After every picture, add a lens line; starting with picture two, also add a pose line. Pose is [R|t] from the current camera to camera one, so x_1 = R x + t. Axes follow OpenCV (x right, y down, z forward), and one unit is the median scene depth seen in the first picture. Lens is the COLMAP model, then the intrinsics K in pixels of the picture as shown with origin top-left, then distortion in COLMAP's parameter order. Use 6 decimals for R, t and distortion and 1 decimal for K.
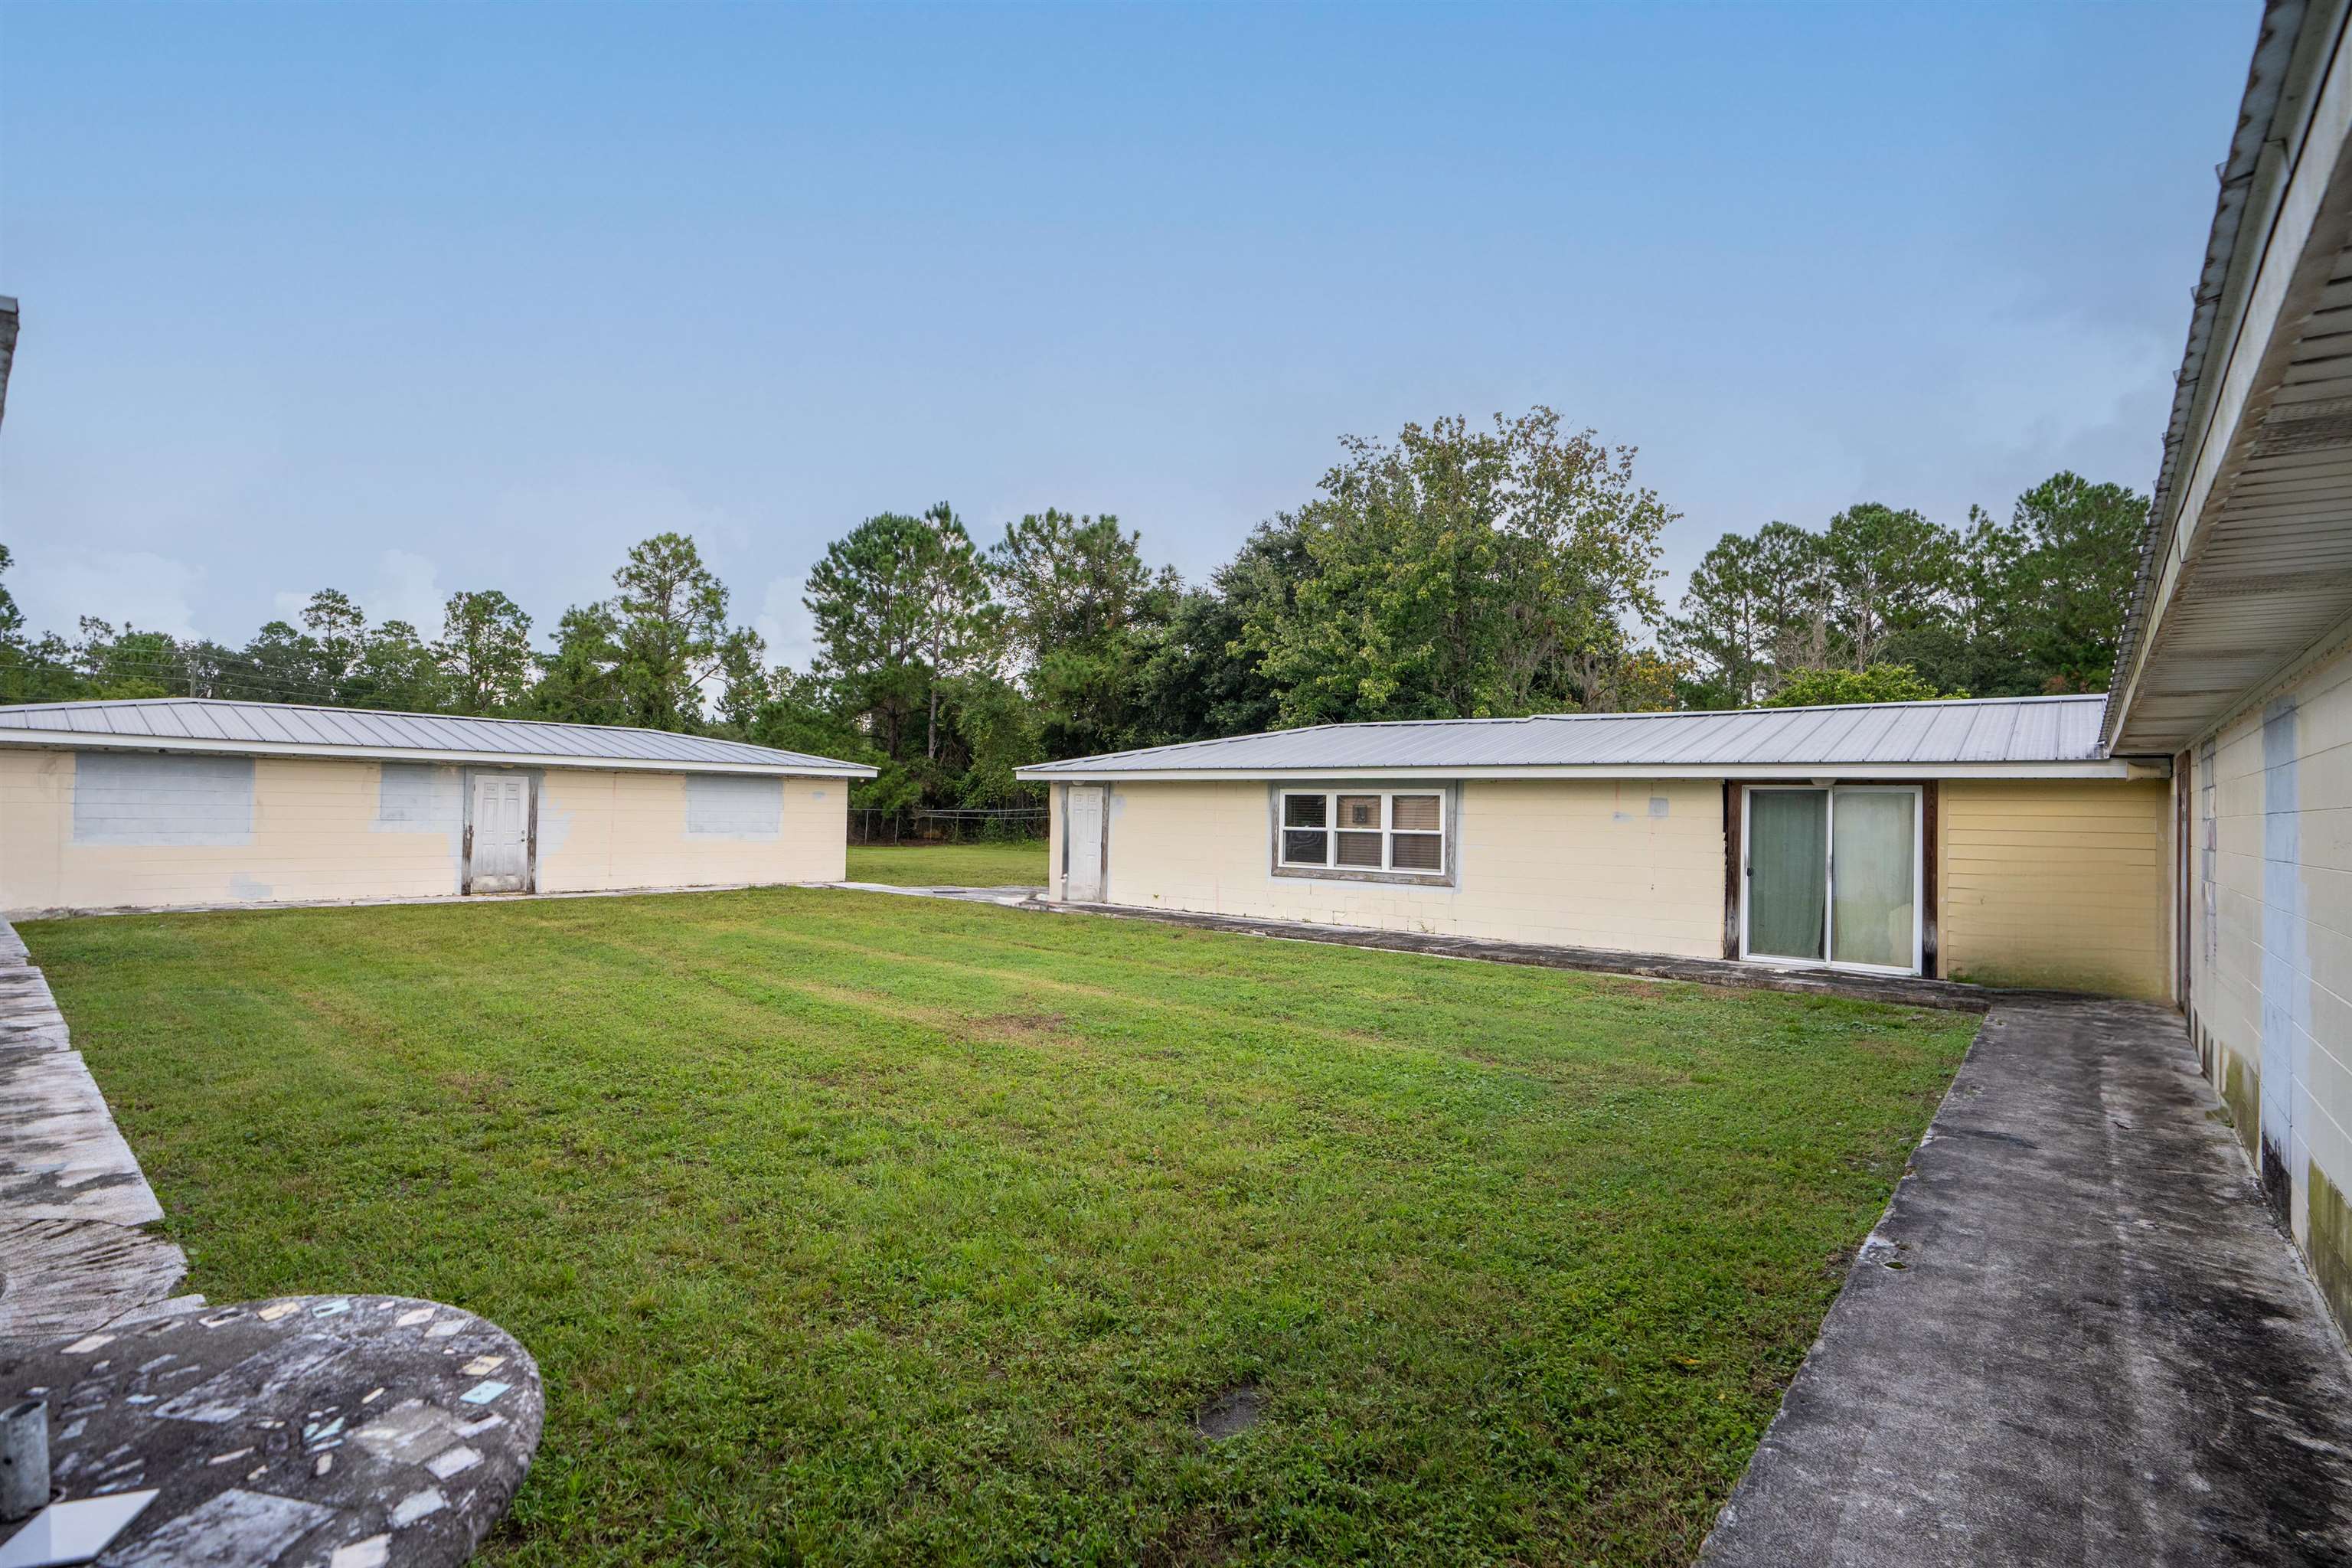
lens RADIAL K [[1218.9, 0, 1176.0], [0, 1218.9, 784.0], [0, 0, 1]] dist [-0.002469, -0.000094]
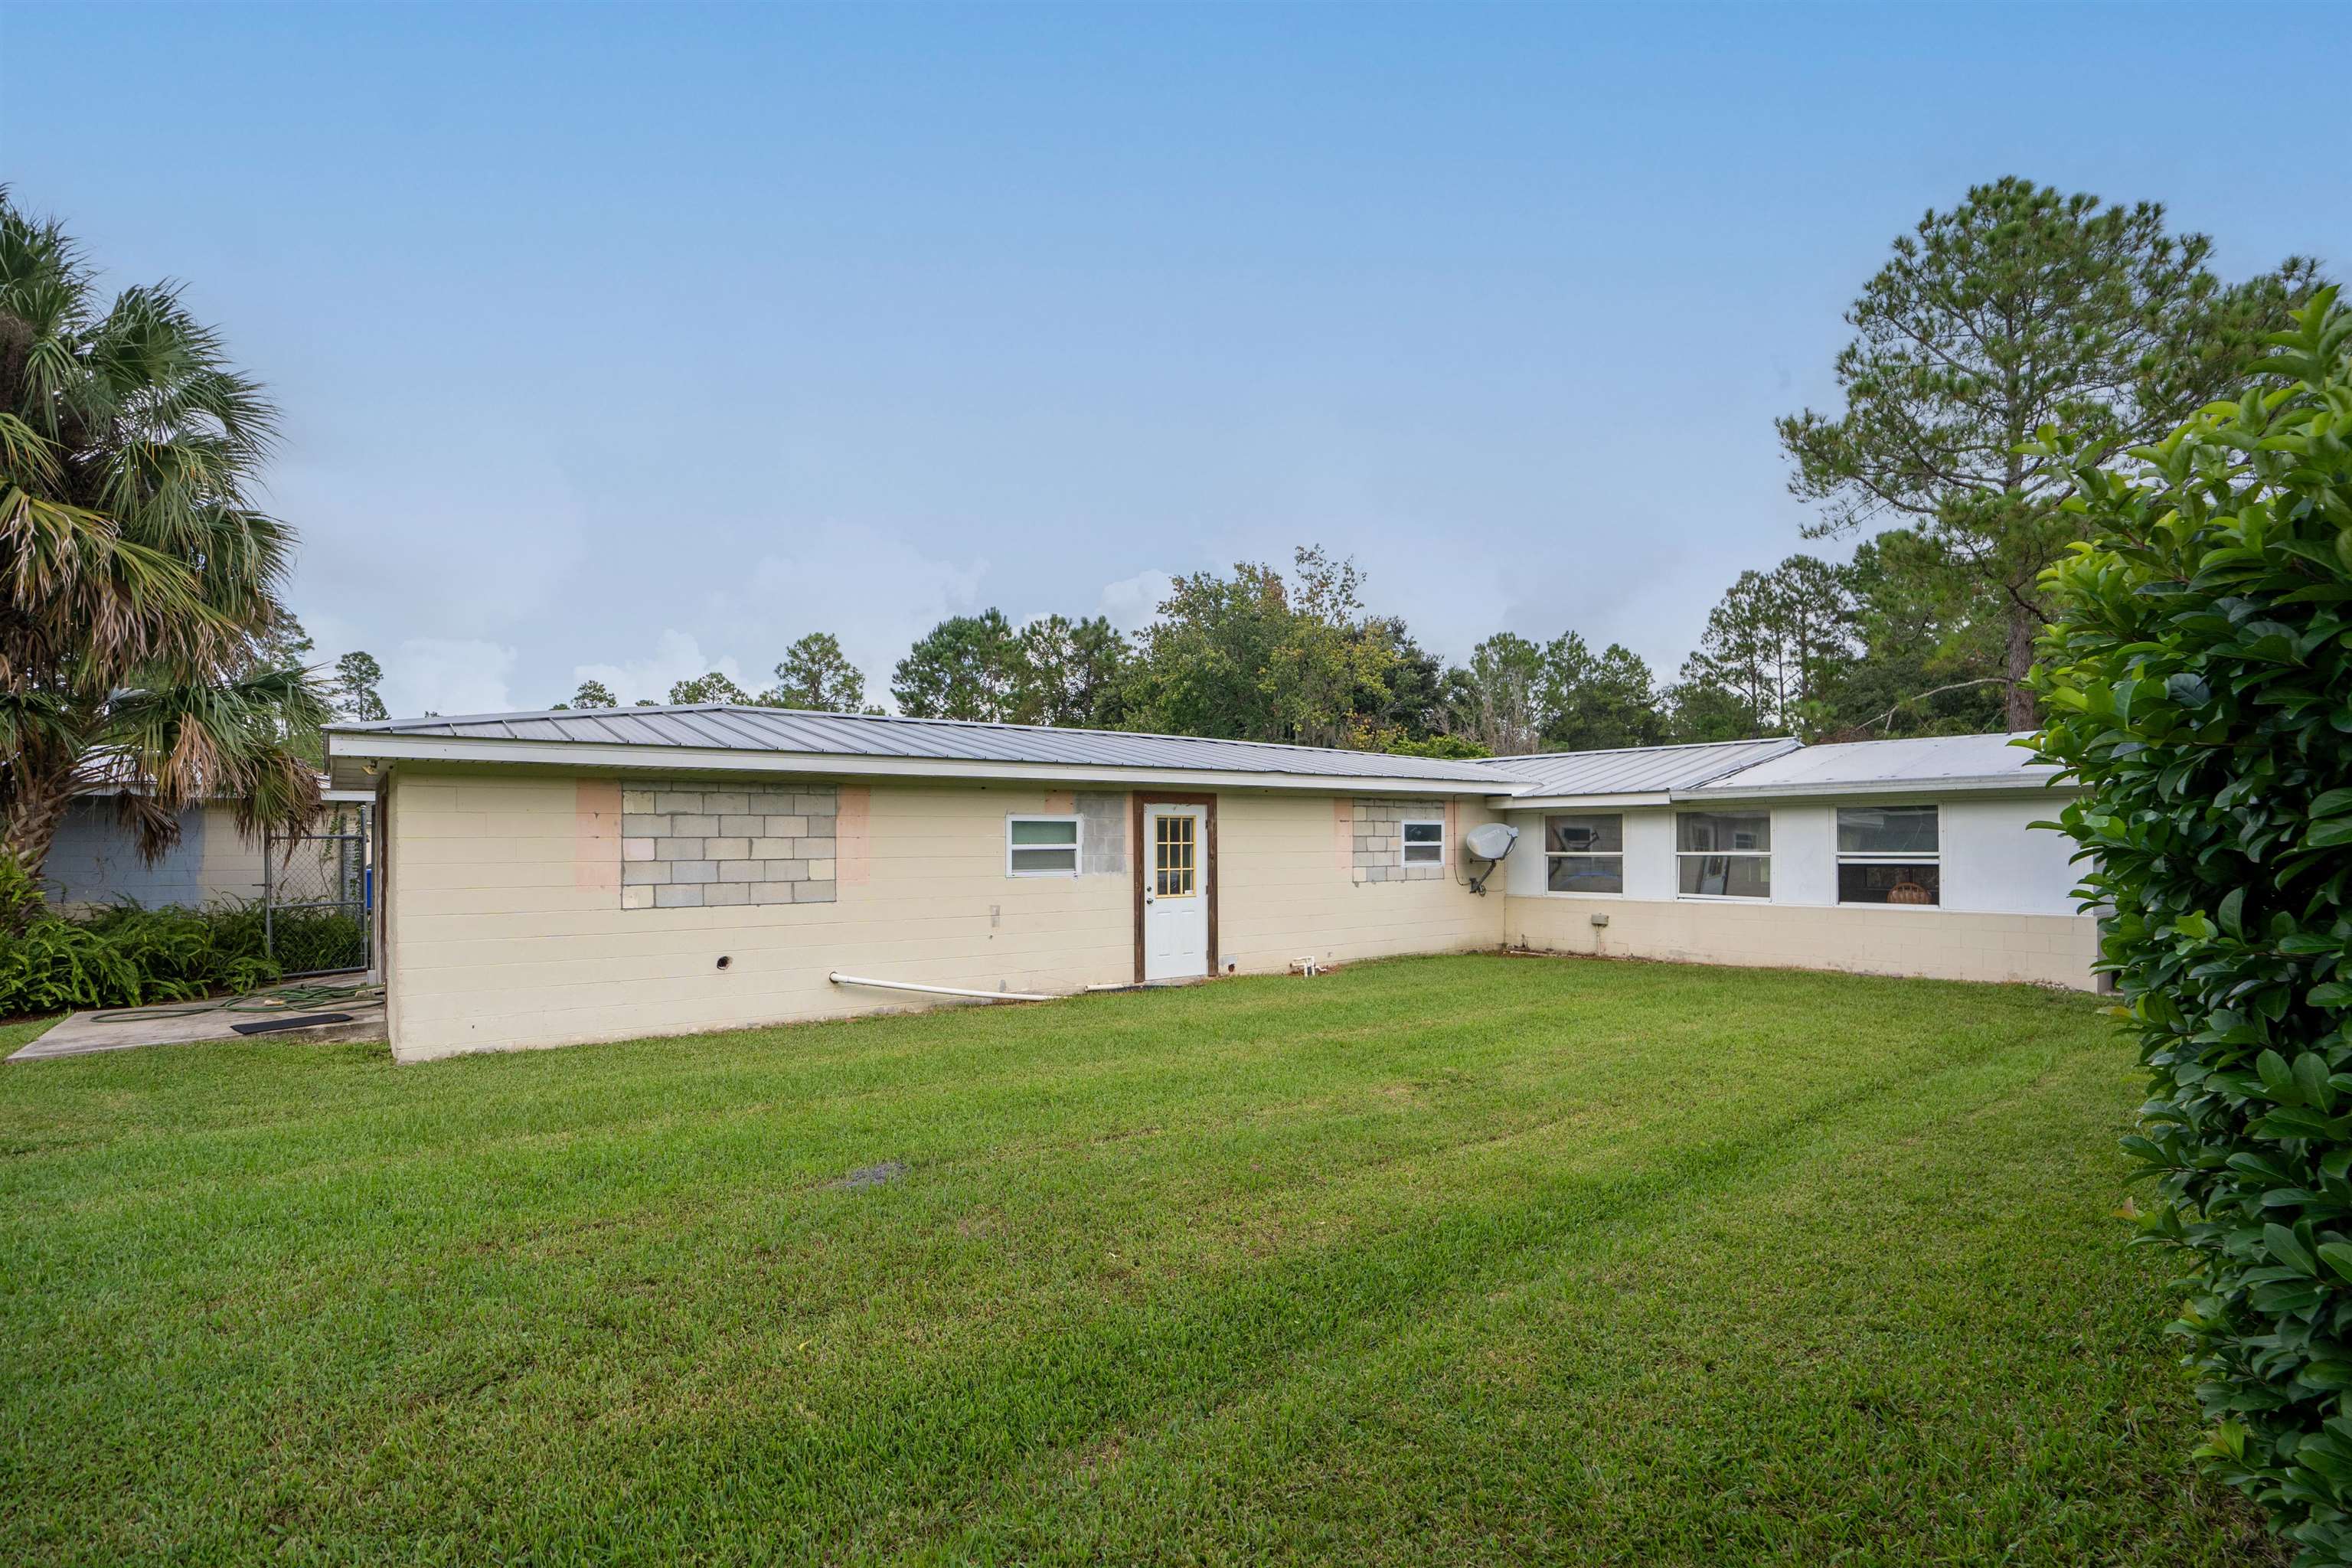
lens RADIAL K [[1218.9, 0, 1176.0], [0, 1218.9, 784.0], [0, 0, 1]] dist [-0.002469, -0.000094]
pose [[0.983536, -0.038282, -0.176611, 0.159801], [0.033388, 0.998974, -0.030604, -0.001807], [0.177602, 0.024203, 0.983805, -0.157202]]
